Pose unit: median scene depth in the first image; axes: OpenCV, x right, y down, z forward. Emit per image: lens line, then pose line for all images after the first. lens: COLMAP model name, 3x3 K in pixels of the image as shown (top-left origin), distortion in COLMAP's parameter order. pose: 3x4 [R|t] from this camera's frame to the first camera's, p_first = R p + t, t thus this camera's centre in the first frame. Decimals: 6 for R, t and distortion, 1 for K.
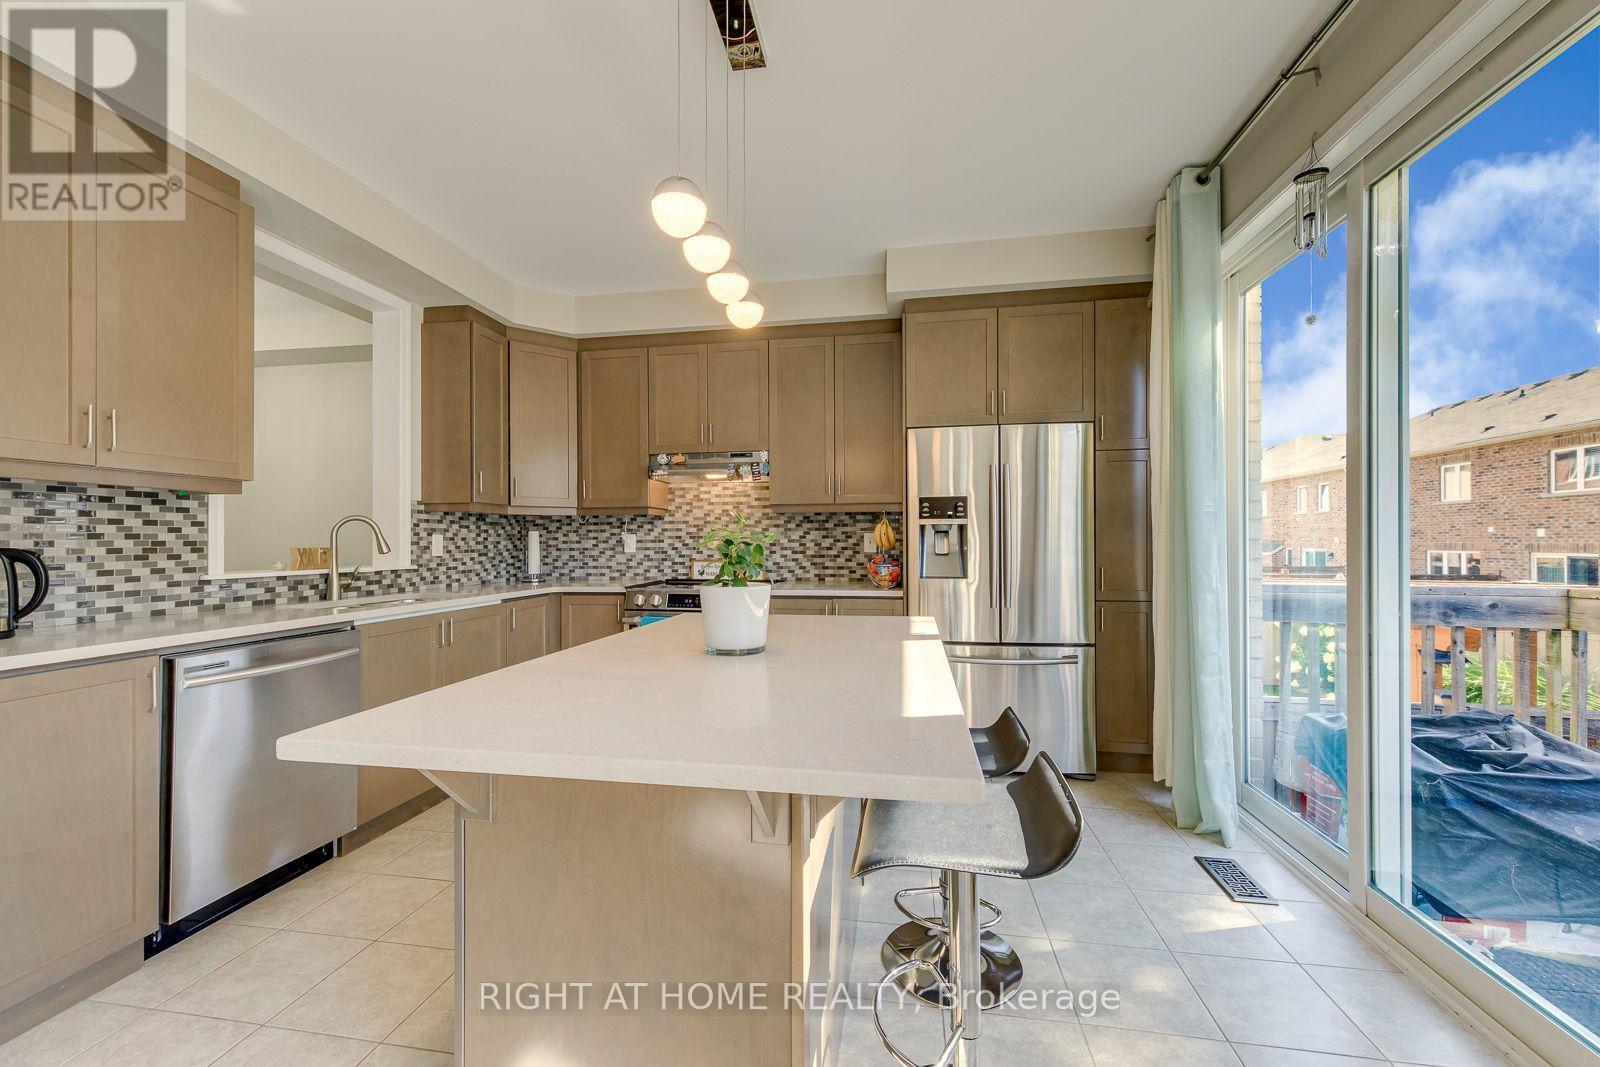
lens RADIAL K [[577.4, 0, 801.2], [0, 577.4, 538.9], [0, 0, 1]] dist [0.001719, 0.000151]
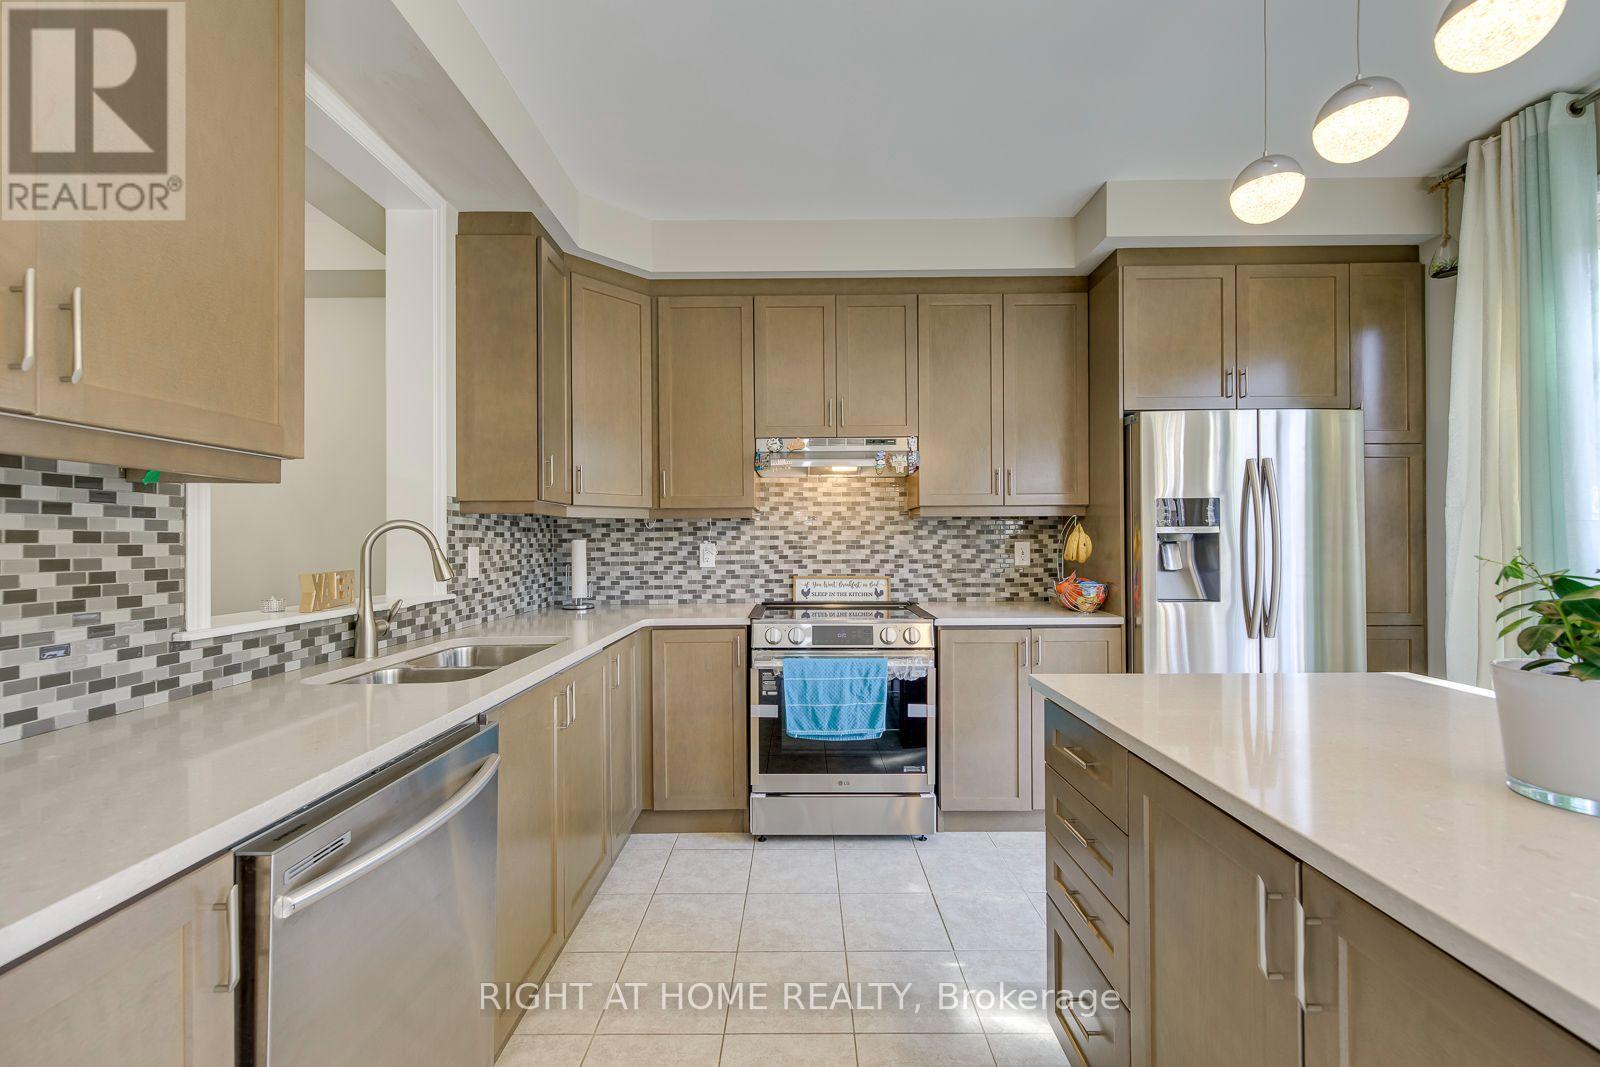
lens RADIAL K [[605.3, 0, 794.3], [0, 605.3, 539.8], [0, 0, 1]] dist [0.001134, -0.000262]
pose [[0.988327, -0.001679, 0.152340, -0.348305], [0.001699, 0.999999, -0.000005, -0.014486], [-0.152340, 0.000264, 0.988328, 0.223299]]
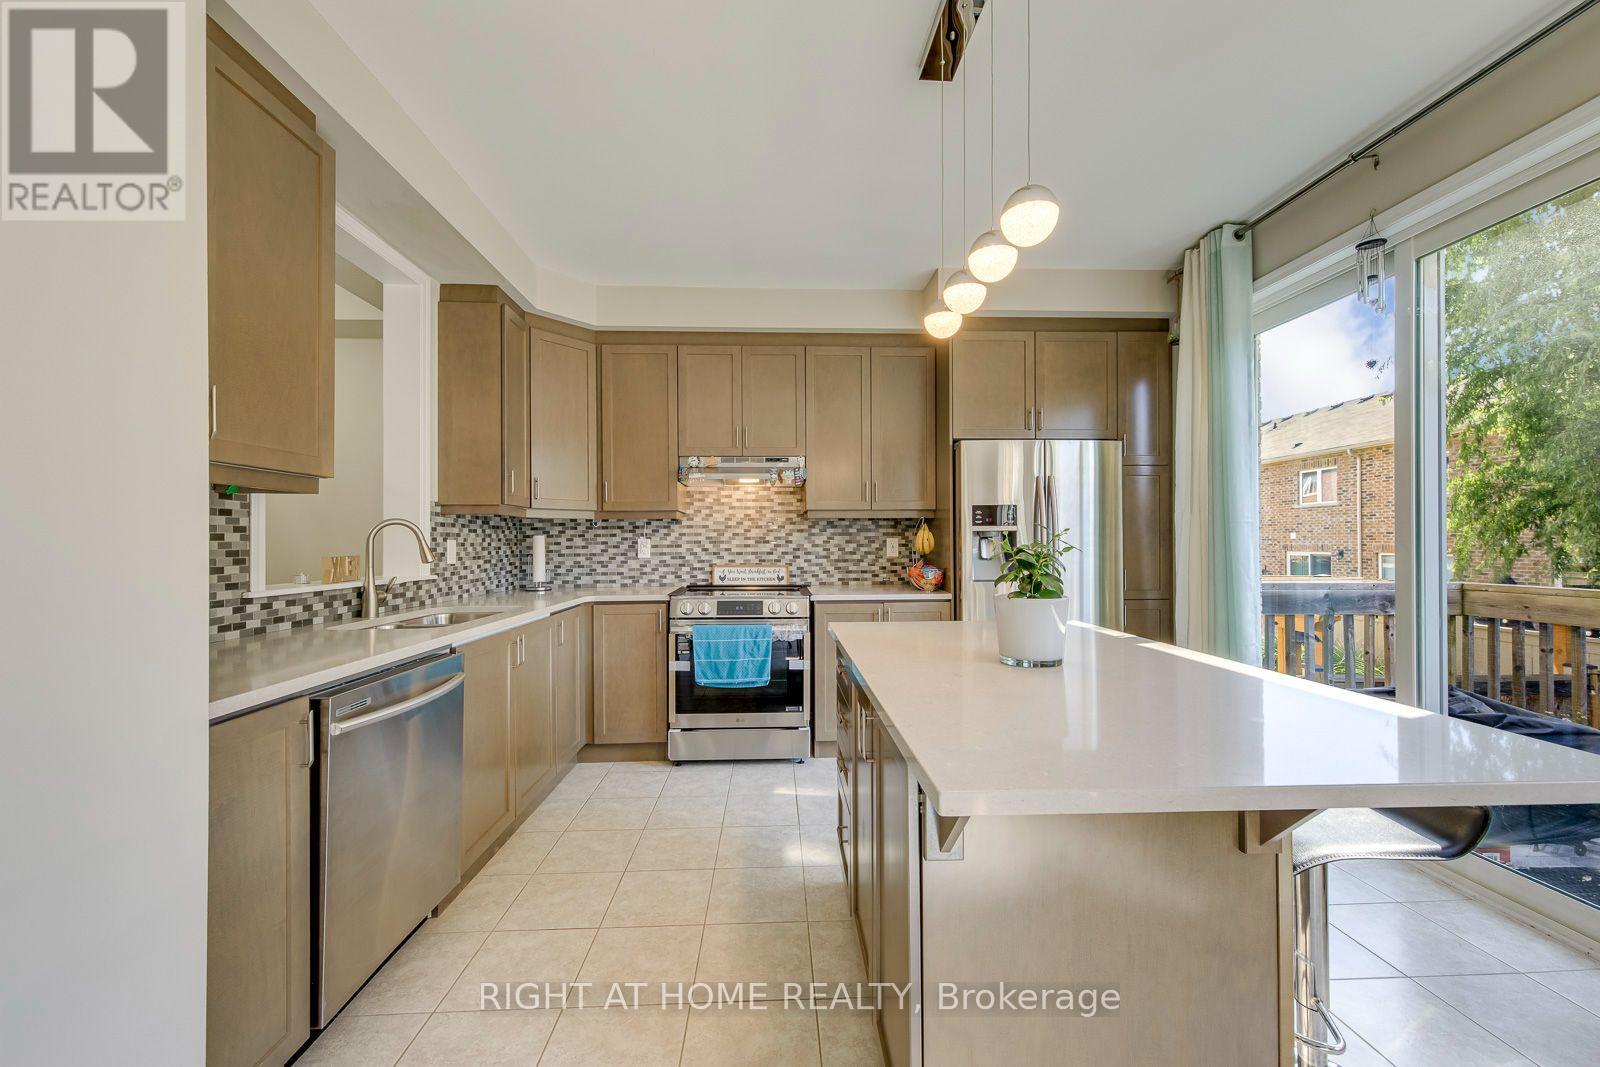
lens RADIAL K [[563.4, 0, 789.9], [0, 563.4, 540.1], [0, 0, 1]] dist [0.001747, 0.000361]
pose [[0.980574, 0.000131, 0.196151, -0.277564], [-0.000078, 1.000000, -0.000277, -0.006596], [-0.196151, 0.000257, 0.980574, 0.045546]]
